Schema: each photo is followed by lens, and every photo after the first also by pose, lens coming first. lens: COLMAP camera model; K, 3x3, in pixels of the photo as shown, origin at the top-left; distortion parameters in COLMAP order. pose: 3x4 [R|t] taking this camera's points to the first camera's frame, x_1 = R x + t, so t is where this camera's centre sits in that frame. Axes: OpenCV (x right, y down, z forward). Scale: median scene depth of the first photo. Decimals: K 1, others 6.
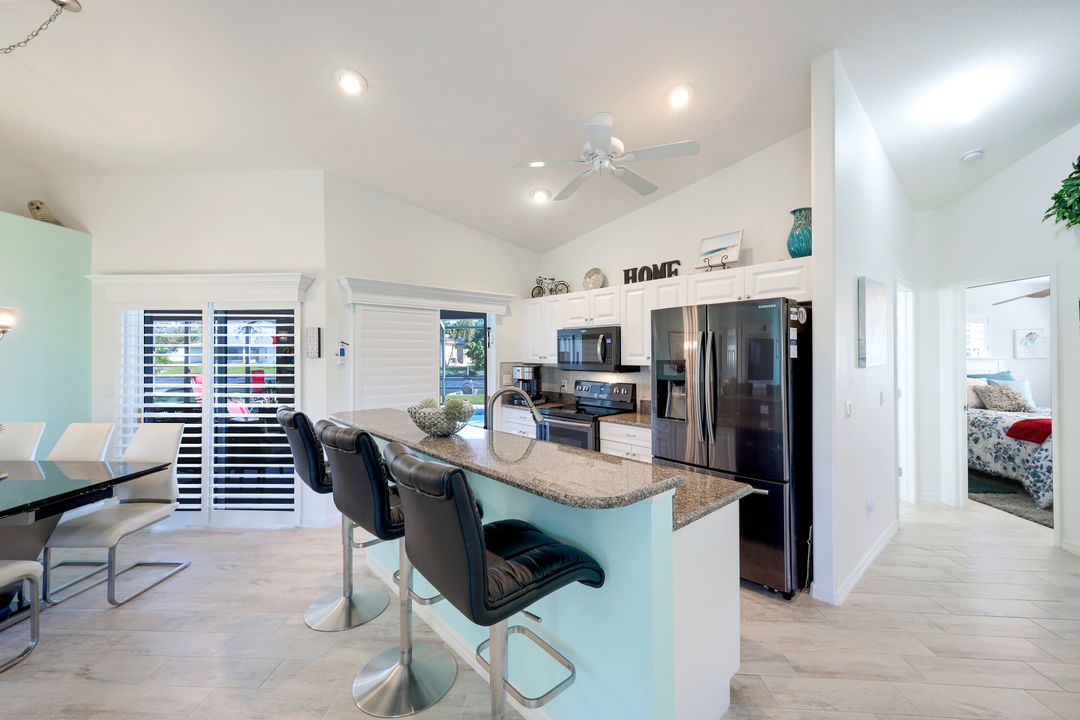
lens RADIAL K [[439.8, 0, 540.4], [0, 439.8, 349.2], [0, 0, 1]] dist [0.013698, 0.000061]
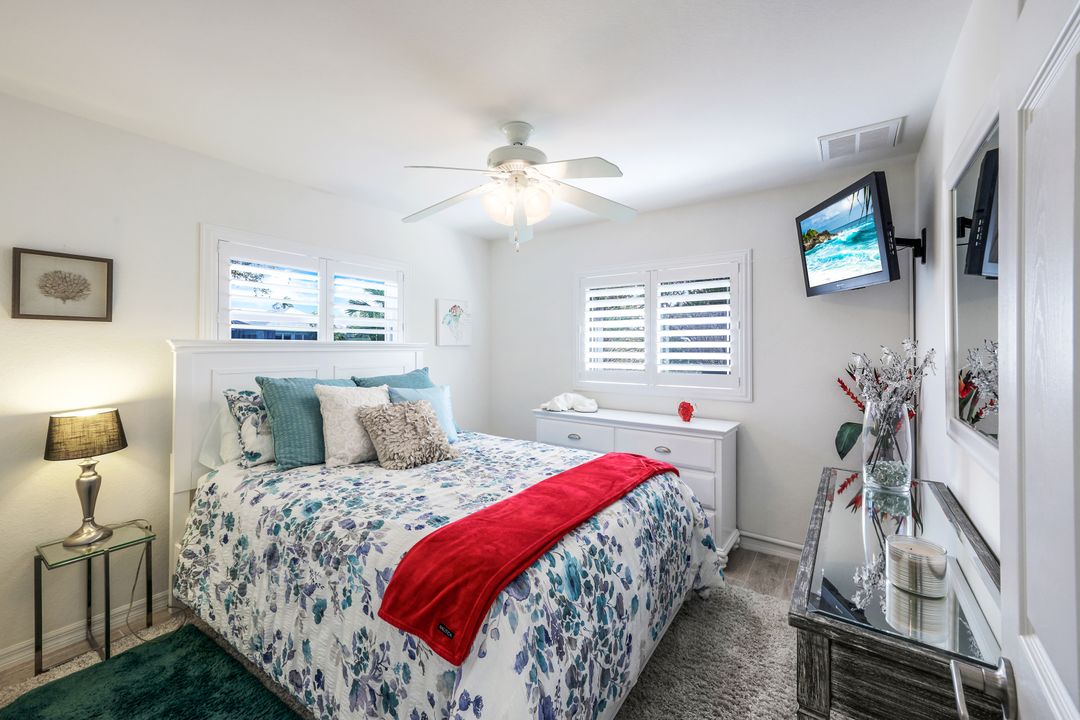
lens RADIAL K [[438.2, 0, 536.4], [0, 438.2, 355.9], [0, 0, 1]] dist [-0.001035, 0.000048]
pose [[0.538918, -0.010208, 0.842296, 0.724963], [-0.012267, 0.999725, 0.019965, 0.023247], [-0.842269, -0.021092, 0.538645, 0.646921]]
